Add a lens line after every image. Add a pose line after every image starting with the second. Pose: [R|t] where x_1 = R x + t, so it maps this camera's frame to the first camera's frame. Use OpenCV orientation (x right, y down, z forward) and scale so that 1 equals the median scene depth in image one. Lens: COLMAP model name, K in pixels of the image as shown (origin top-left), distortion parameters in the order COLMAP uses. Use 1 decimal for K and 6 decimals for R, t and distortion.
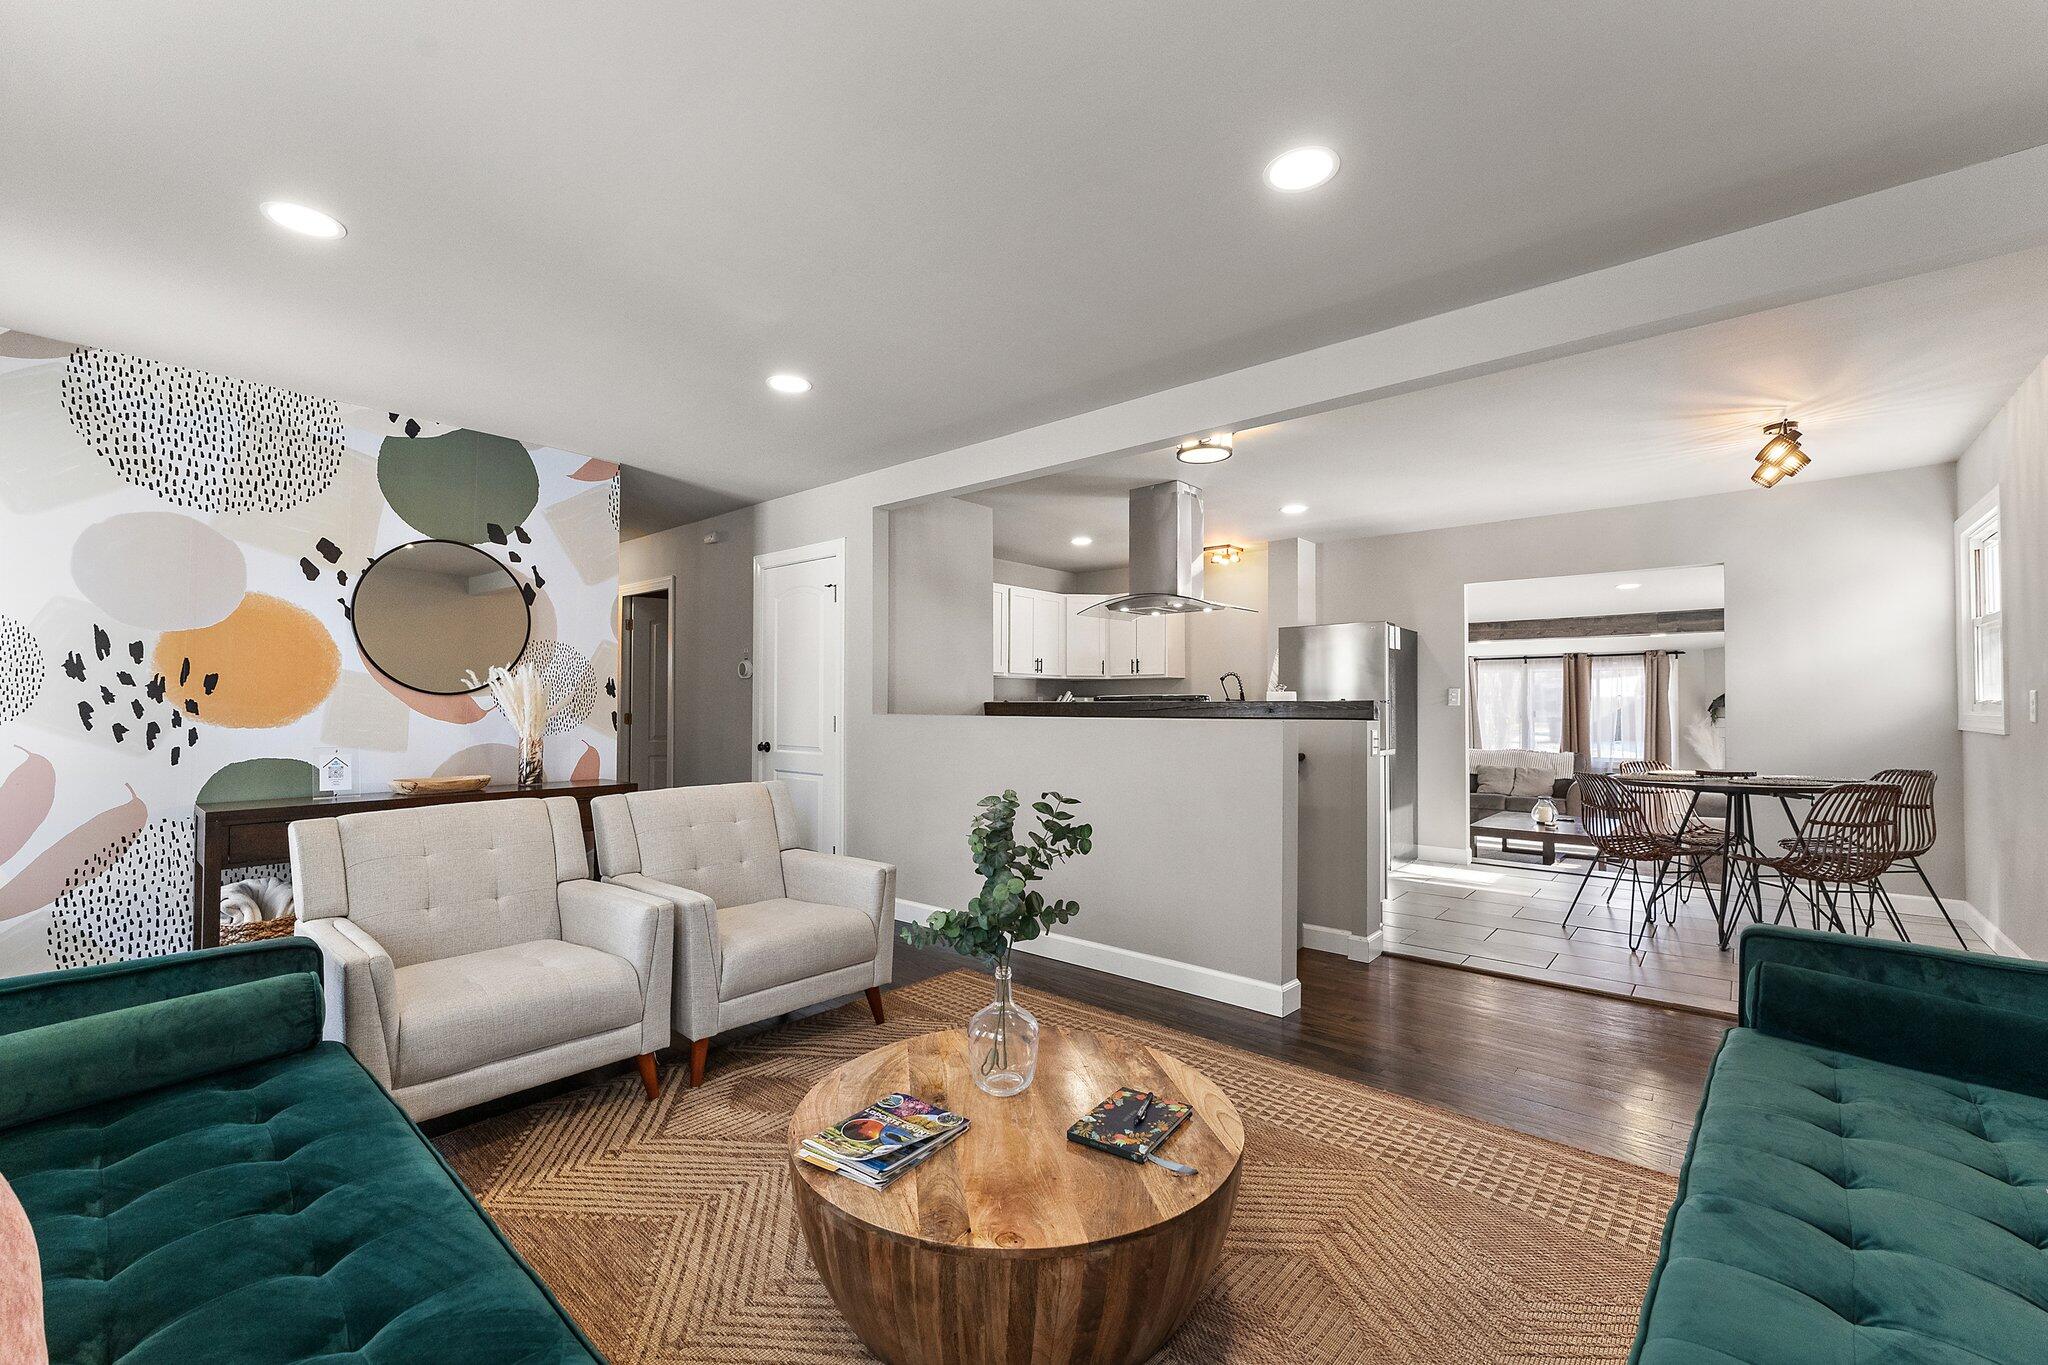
lens RADIAL K [[845.2, 0, 1024.0], [0, 845.2, 682.5], [0, 0, 1]] dist [0.000877, 0.000018]
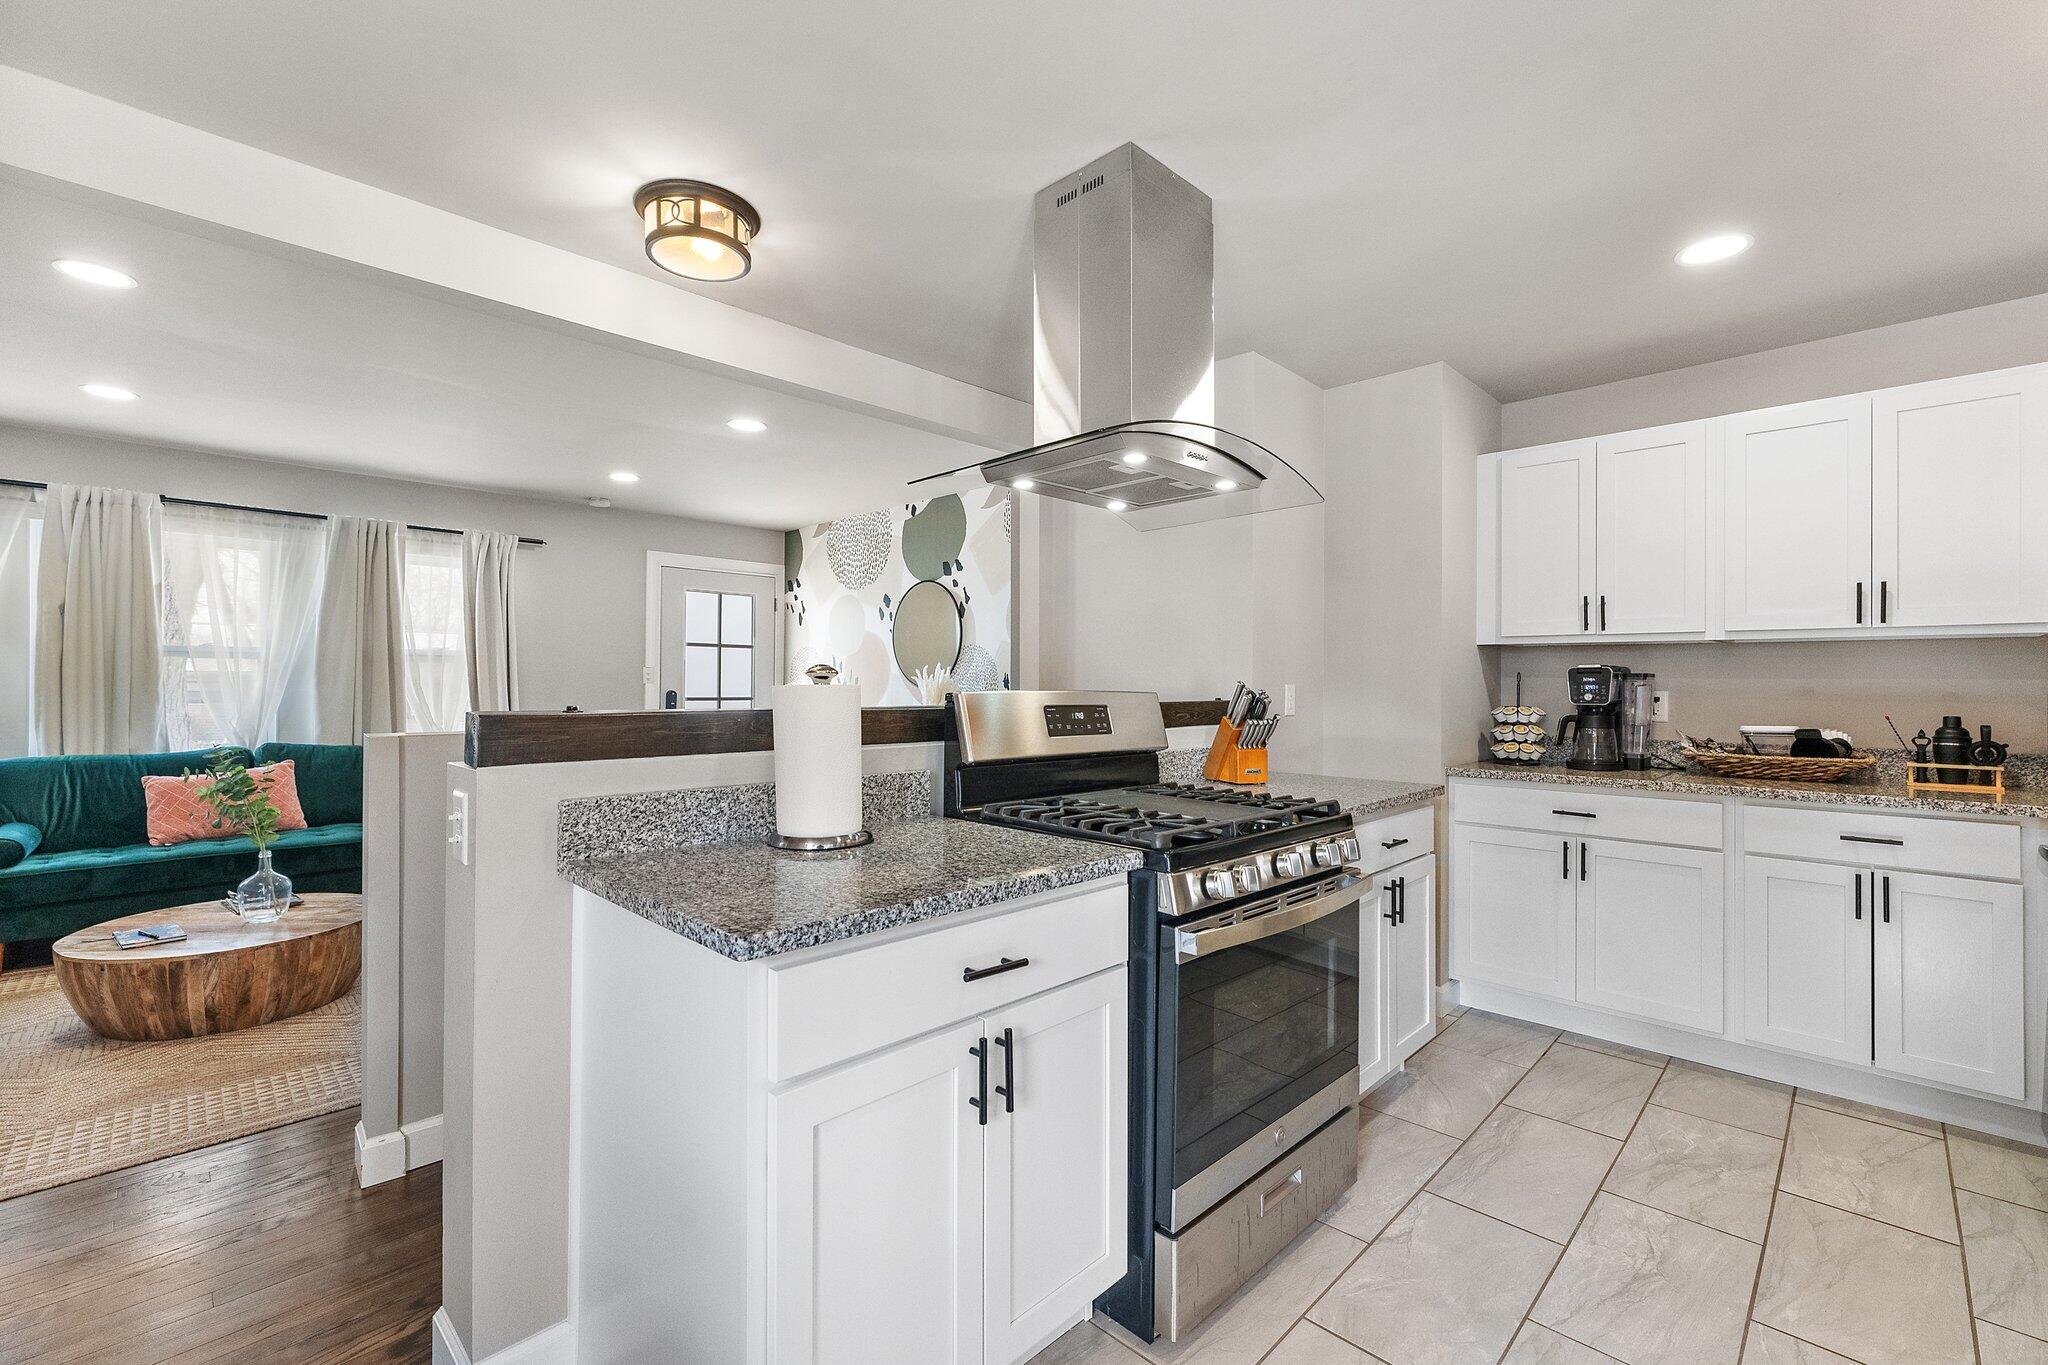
lens RADIAL K [[864.1, 0, 1019.4], [0, 864.1, 678.2], [0, 0, 1]] dist [-0.000053, -0.000007]
pose [[-0.078150, -0.007502, -0.996913, 0.450232], [0.019856, 0.999762, -0.009080, 0.008333], [0.996744, -0.020504, -0.077982, 0.744851]]
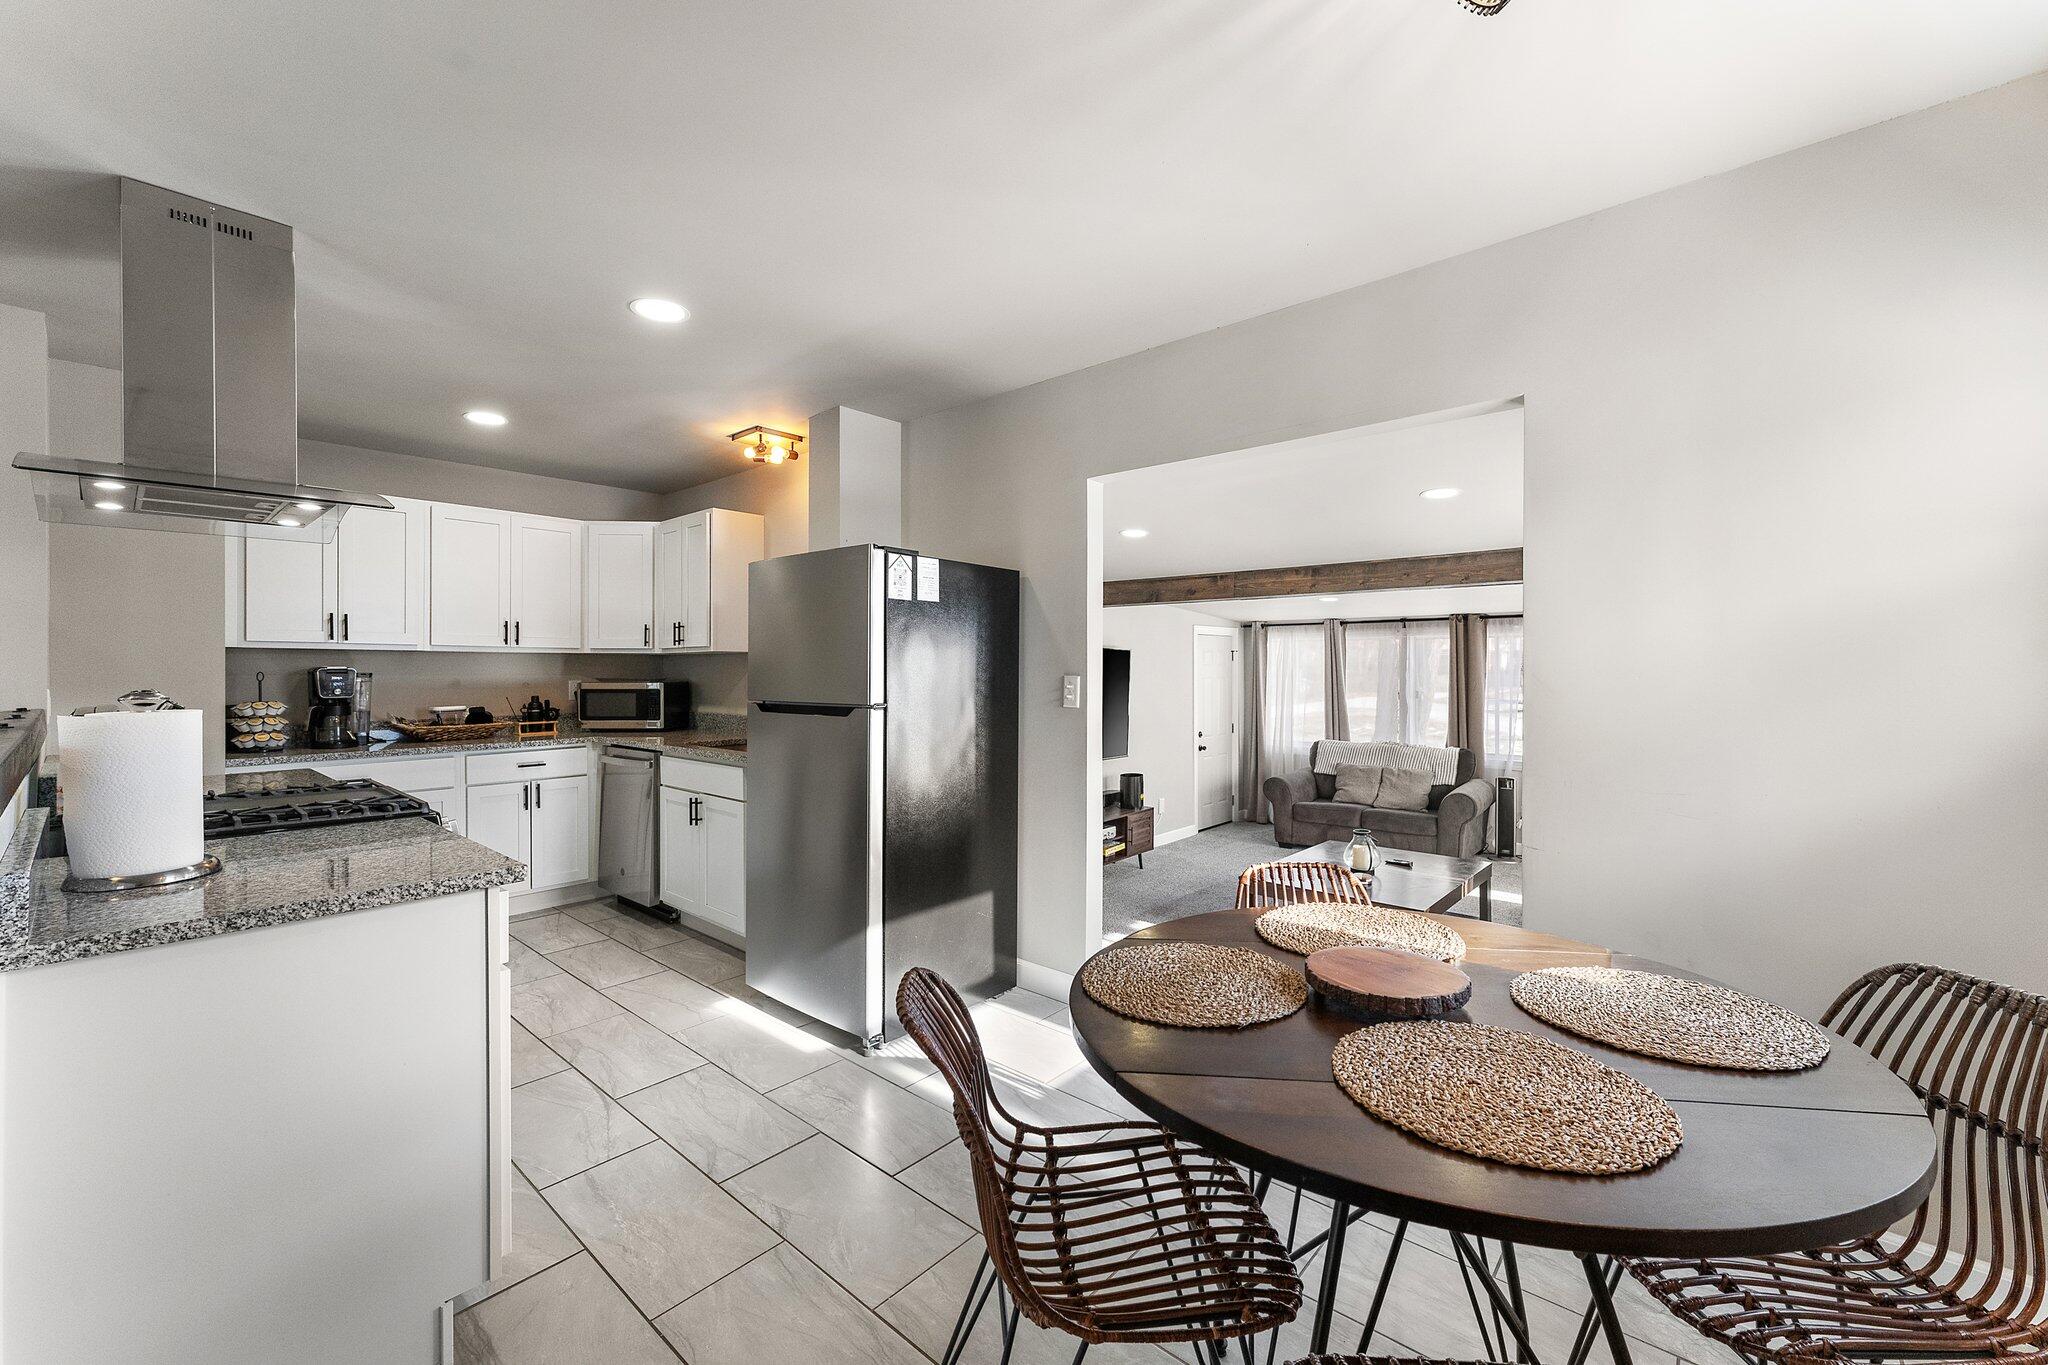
lens RADIAL K [[820.1, 0, 1020.7], [0, 820.1, 668.9], [0, 0, 1]] dist [0.001005, 0.000035]
pose [[0.999831, -0.001249, -0.018367, 0.447178], [0.001749, 0.999628, 0.027228, -0.010796], [0.018326, -0.027256, 0.999460, 0.444072]]
